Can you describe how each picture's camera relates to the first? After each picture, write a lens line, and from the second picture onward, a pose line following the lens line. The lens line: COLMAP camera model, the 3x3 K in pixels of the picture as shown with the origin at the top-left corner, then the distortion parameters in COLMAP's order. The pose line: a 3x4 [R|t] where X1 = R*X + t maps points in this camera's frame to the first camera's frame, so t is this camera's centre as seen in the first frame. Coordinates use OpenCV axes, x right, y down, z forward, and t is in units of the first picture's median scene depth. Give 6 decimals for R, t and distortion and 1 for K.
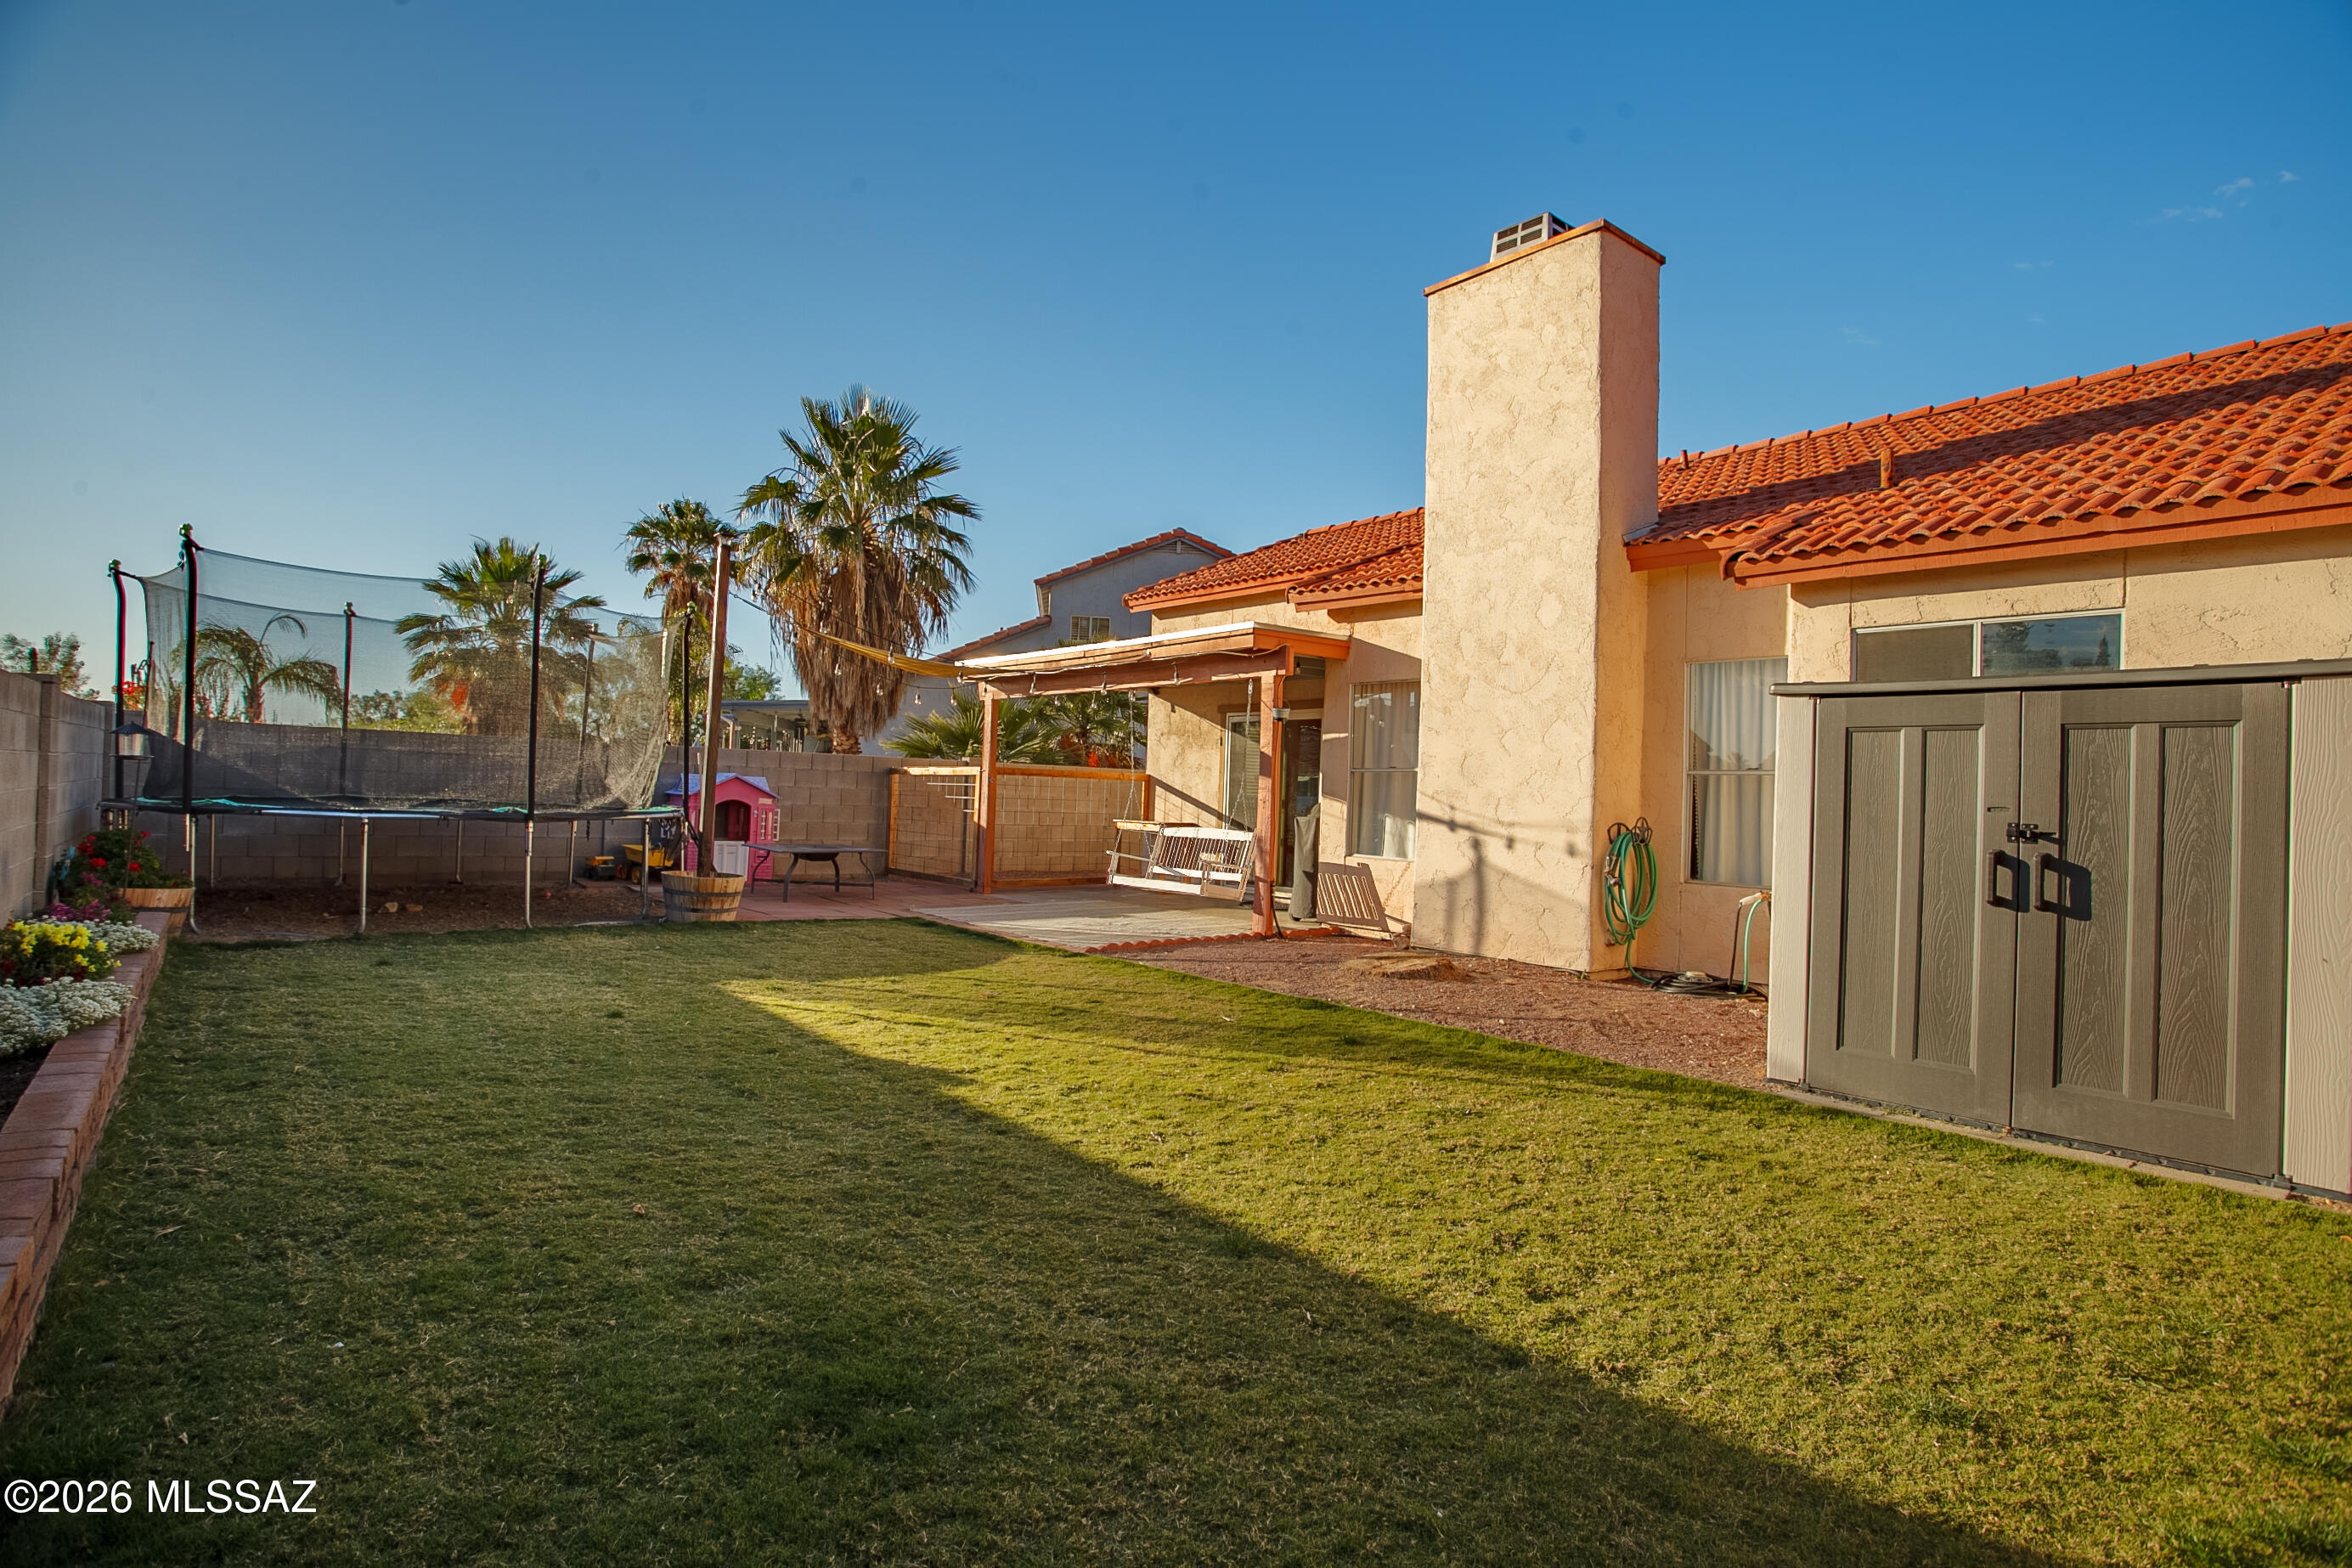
lens RADIAL K [[1188.2, 0, 1148.7], [0, 1188.2, 775.8], [0, 0, 1]] dist [-0.046289, 0.000220]
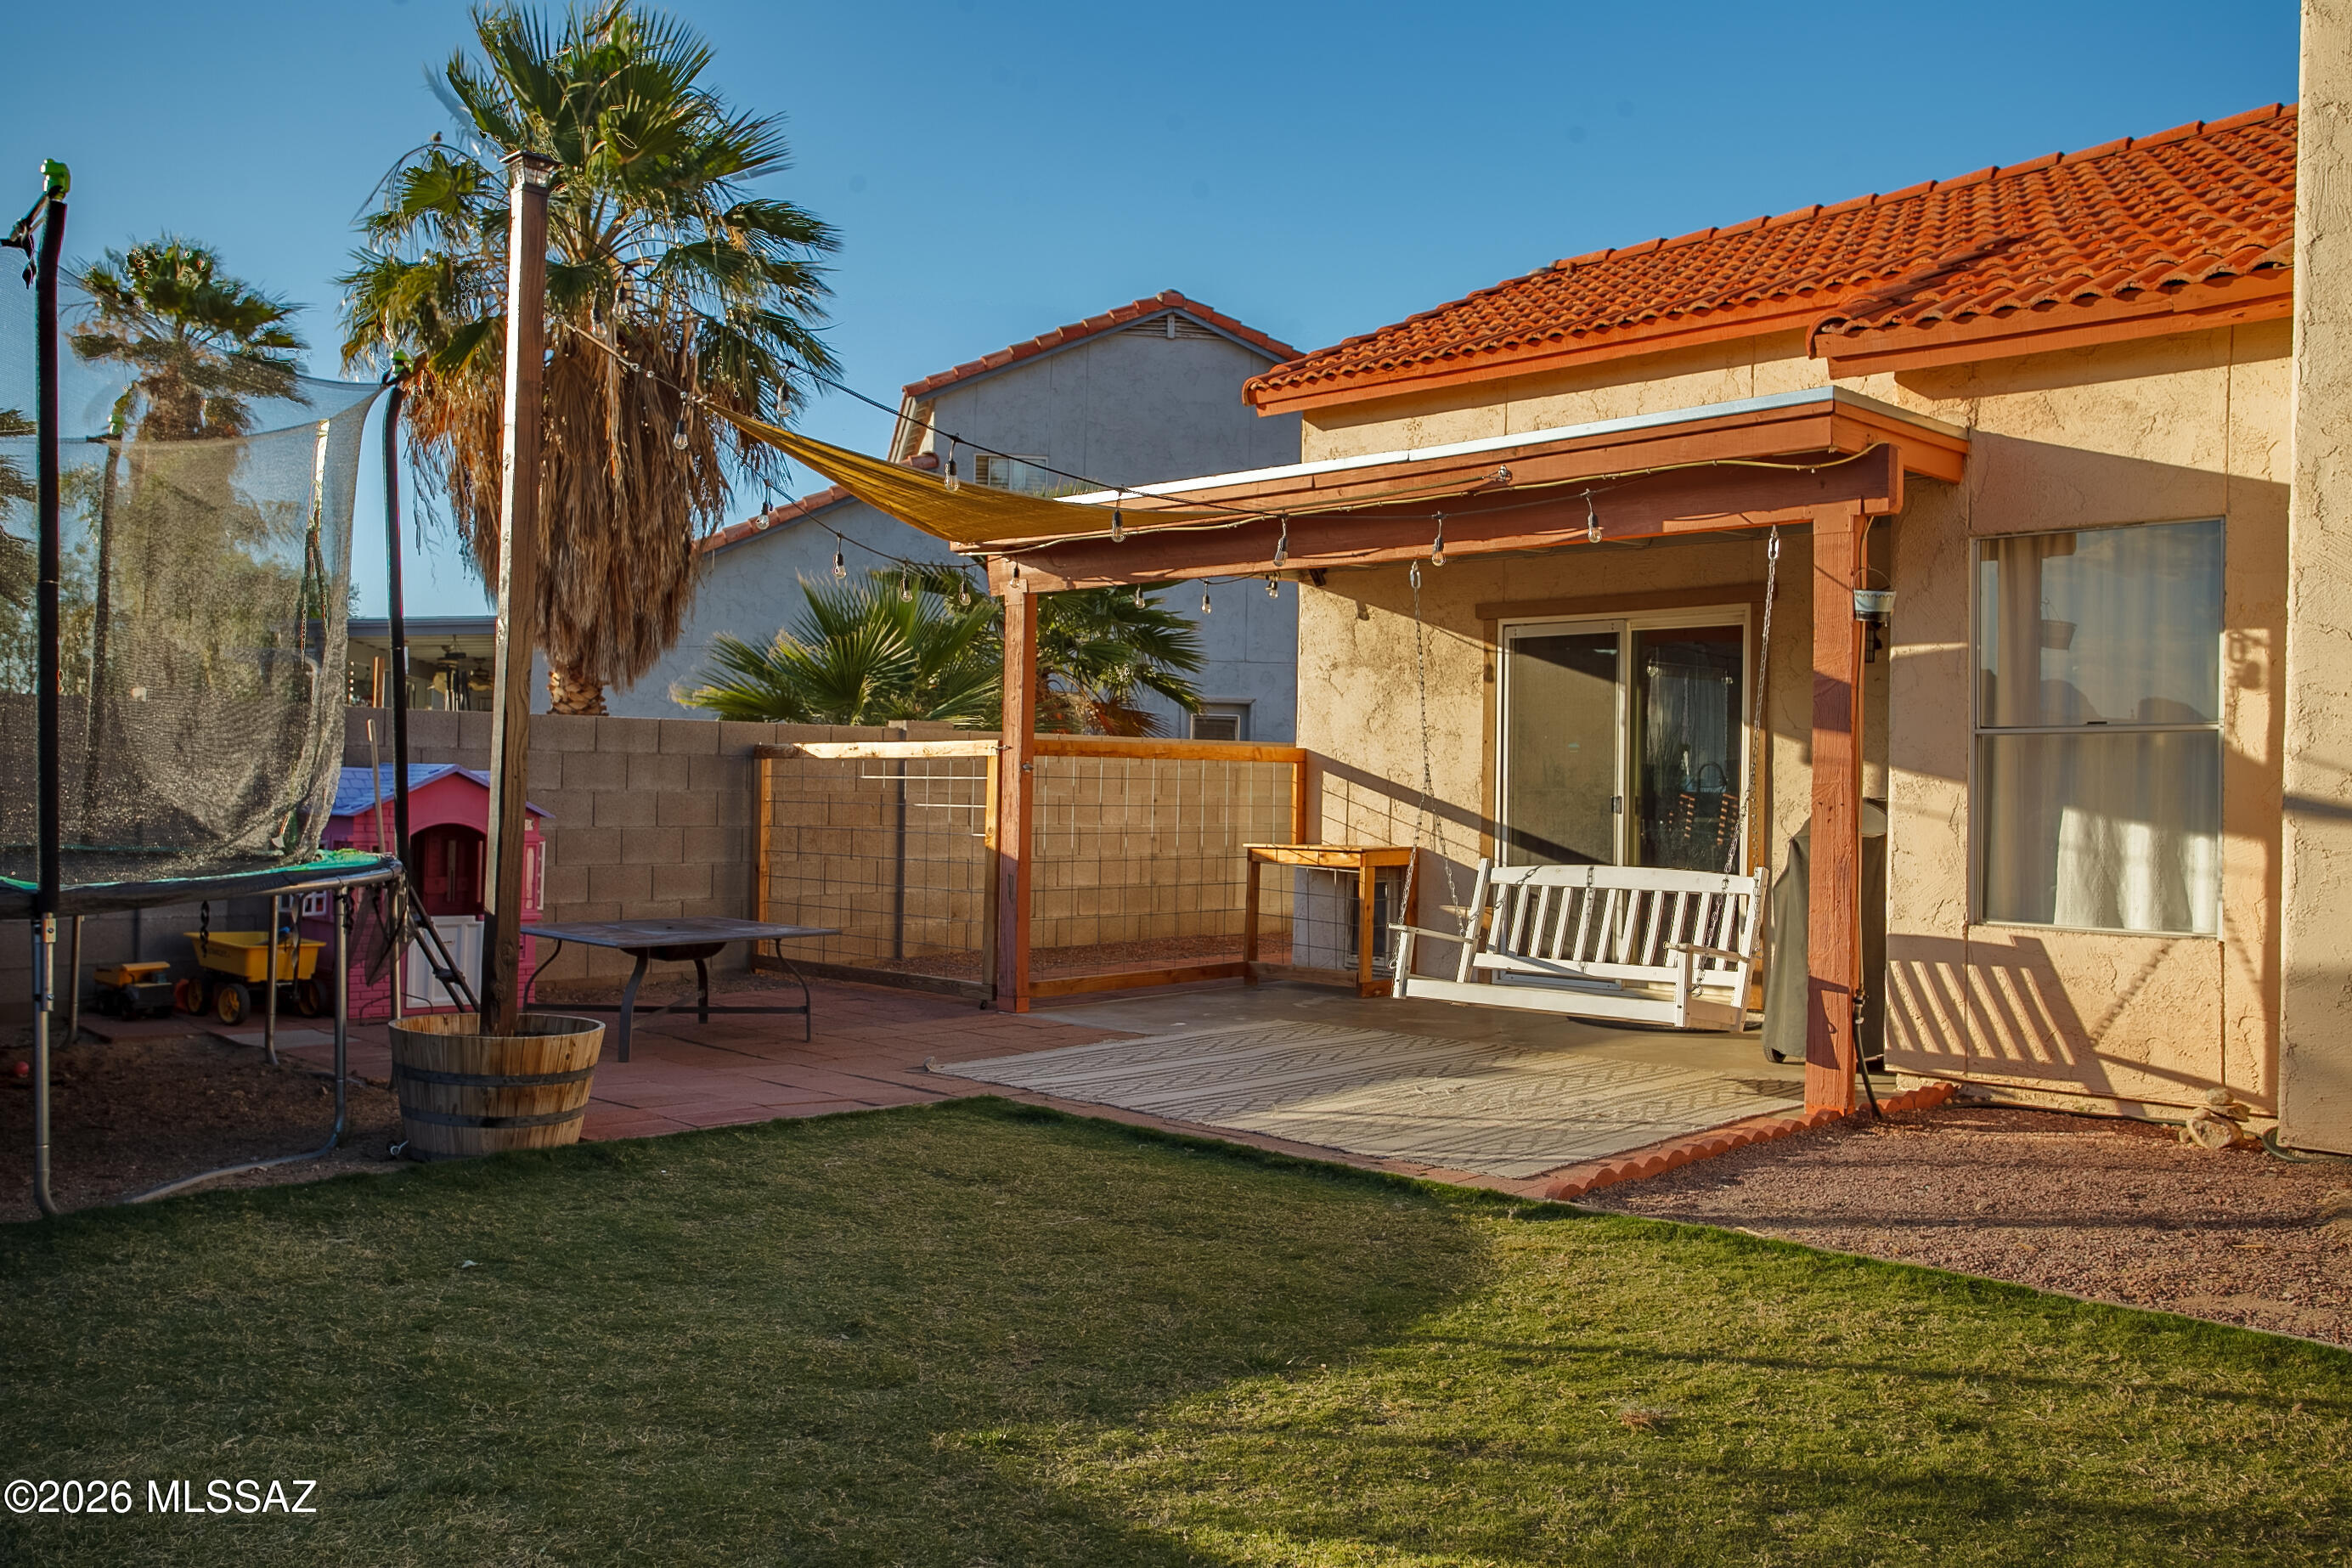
lens RADIAL K [[1919.6, 0, 1151.7], [0, 1919.6, 785.7], [0, 0, 1]] dist [-0.001451, 0.003020]
pose [[0.992866, -0.021850, 0.117217, -0.159670], [0.019588, 0.999600, 0.020410, -0.003420], [-0.117616, -0.017969, 0.992897, 0.231860]]
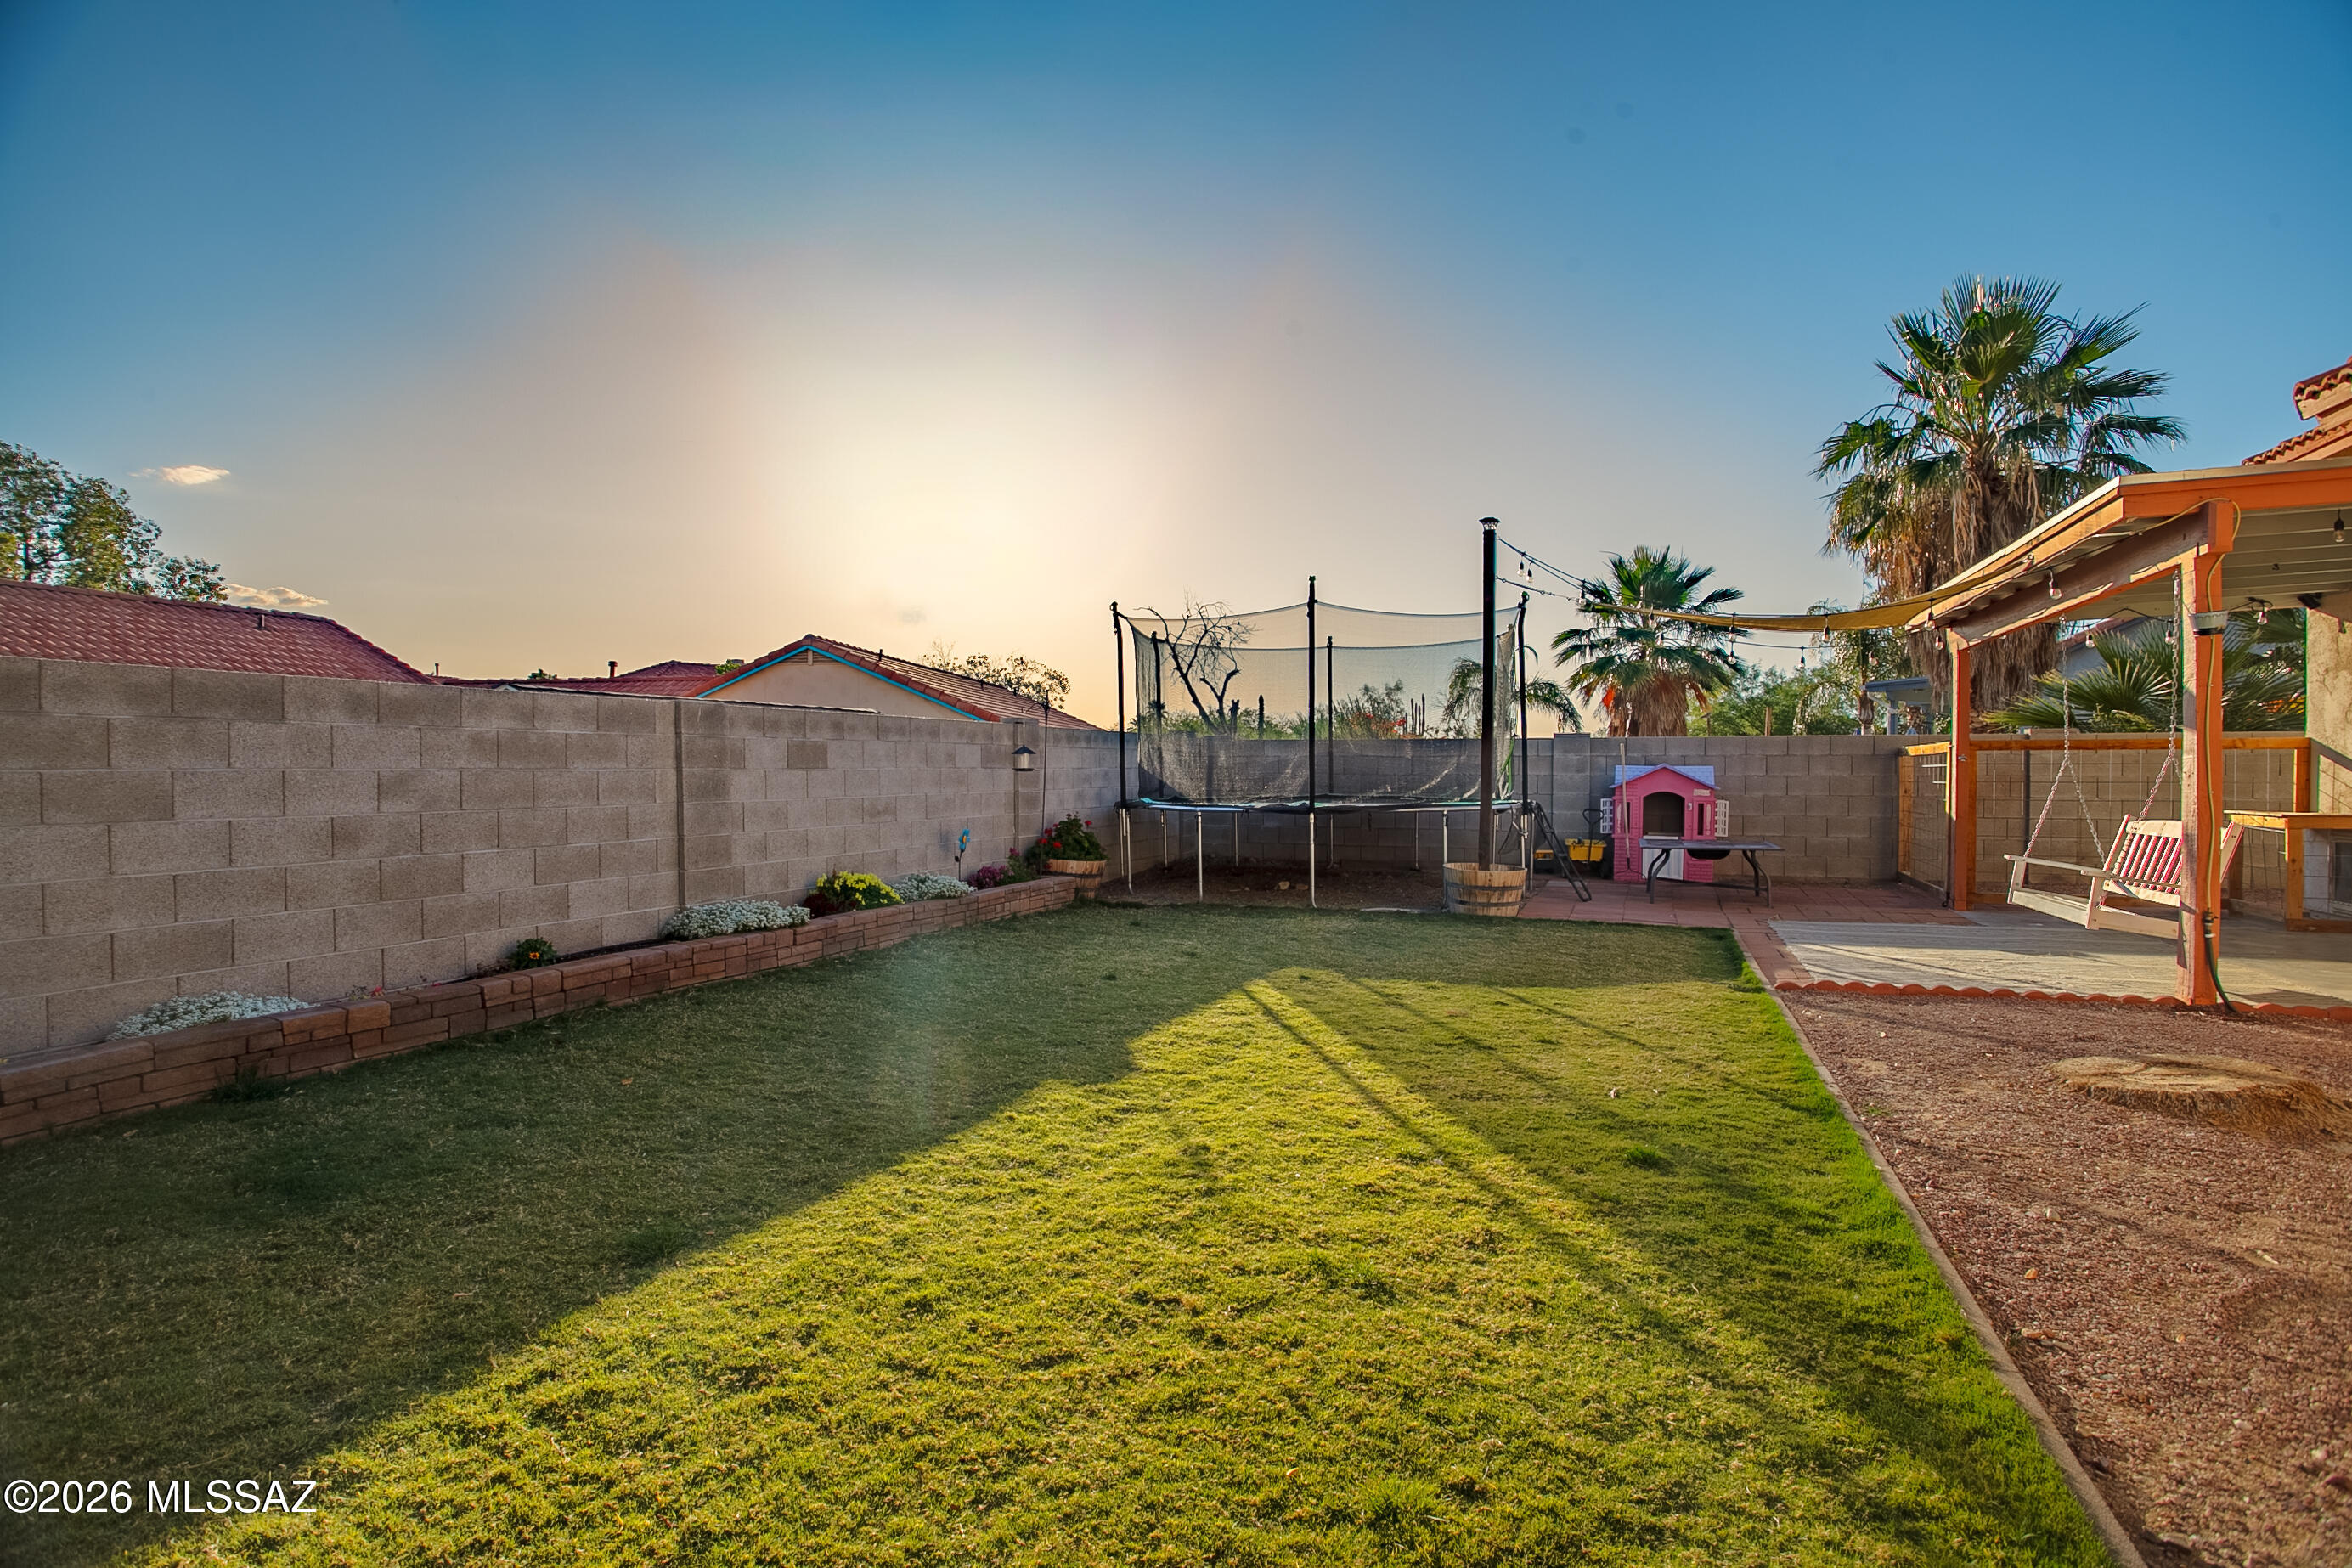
lens RADIAL K [[1161.7, 0, 1157.8], [0, 1161.7, 785.6], [0, 0, 1]] dist [-0.083848, 0.040288]
pose [[0.468986, -0.024130, -0.882876, 0.236713], [0.031557, 0.999446, -0.010553, 0.011339], [0.882642, -0.022912, 0.469488, 0.205242]]
